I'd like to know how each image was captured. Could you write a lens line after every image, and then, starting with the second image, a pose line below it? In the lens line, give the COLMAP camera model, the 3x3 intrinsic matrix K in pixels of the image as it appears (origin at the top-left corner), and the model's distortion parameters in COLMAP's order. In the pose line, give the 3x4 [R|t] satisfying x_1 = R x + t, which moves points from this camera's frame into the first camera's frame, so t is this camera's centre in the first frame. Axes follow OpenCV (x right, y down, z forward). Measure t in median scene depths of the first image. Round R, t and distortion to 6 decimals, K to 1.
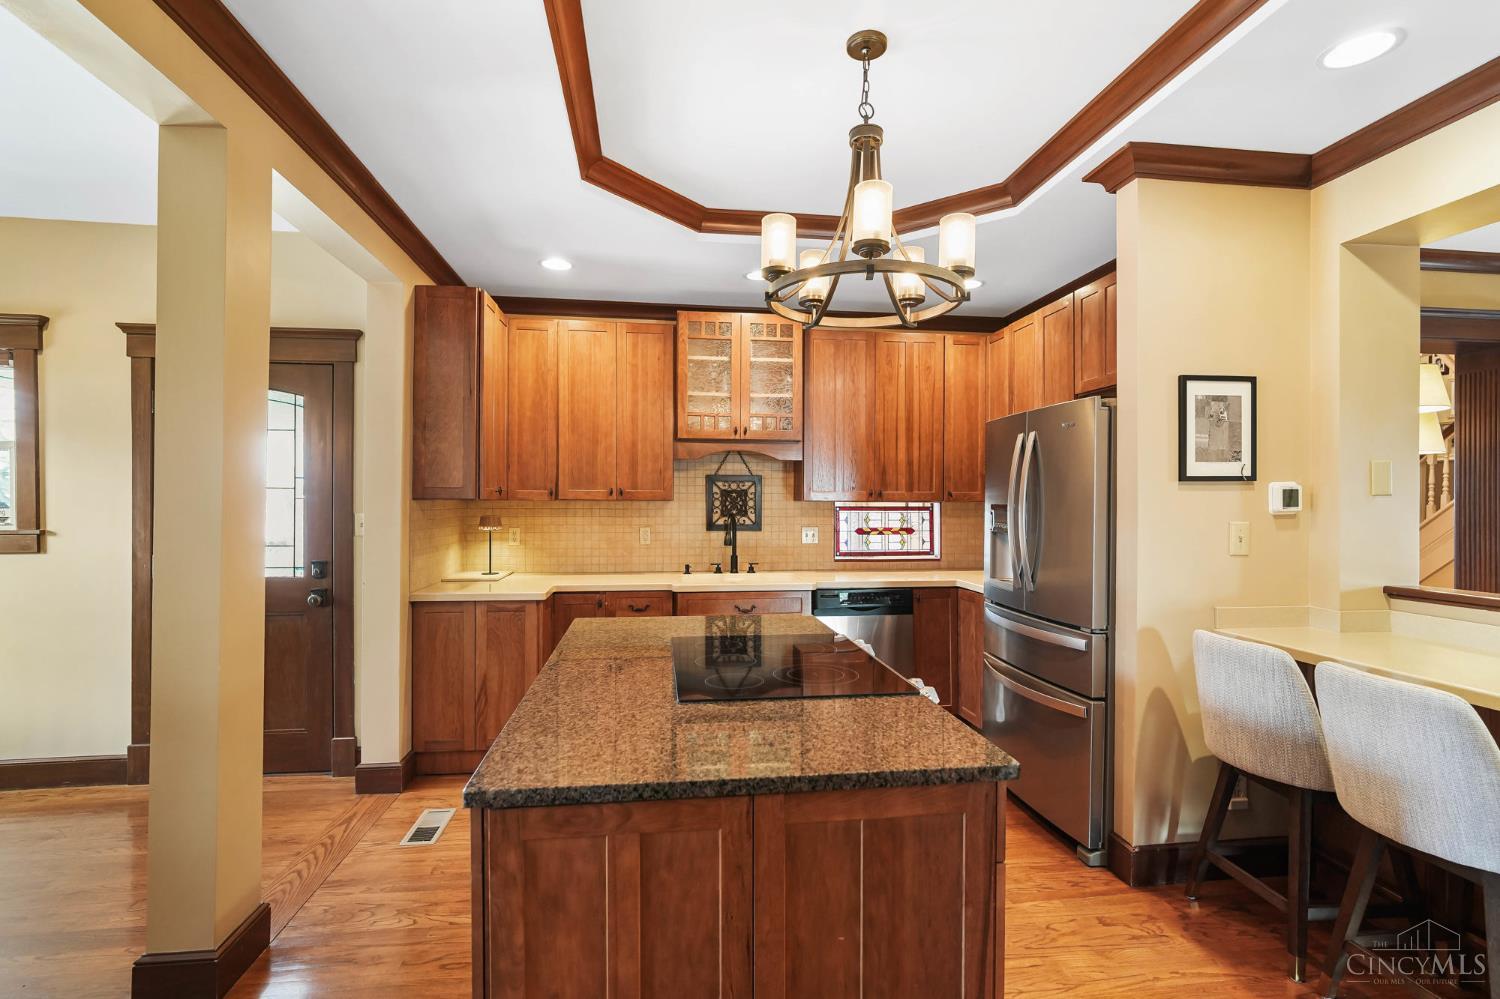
lens RADIAL K [[716.5, 0, 744.0], [0, 716.5, 506.7], [0, 0, 1]] dist [0.001224, 0.000073]
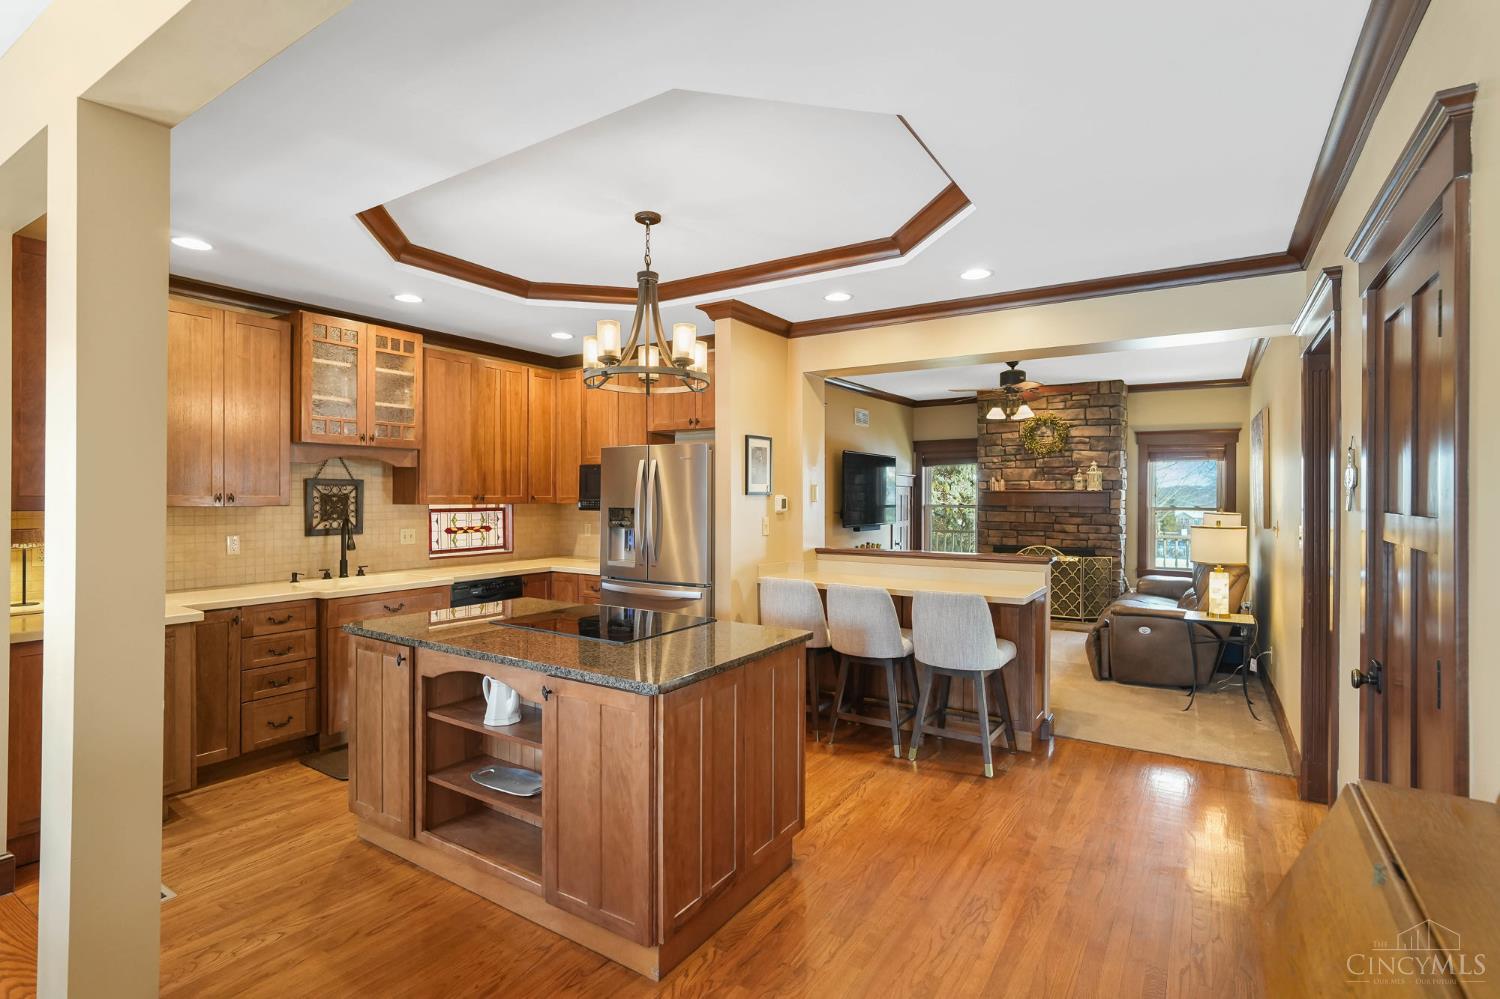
lens RADIAL K [[716.5, 0, 744.0], [0, 716.5, 506.7], [0, 0, 1]] dist [0.001224, 0.000073]
pose [[0.656748, -0.013734, 0.753985, -0.401655], [0.004884, 0.999891, 0.013958, -0.017492], [-0.754095, -0.005484, 0.656743, -0.082981]]
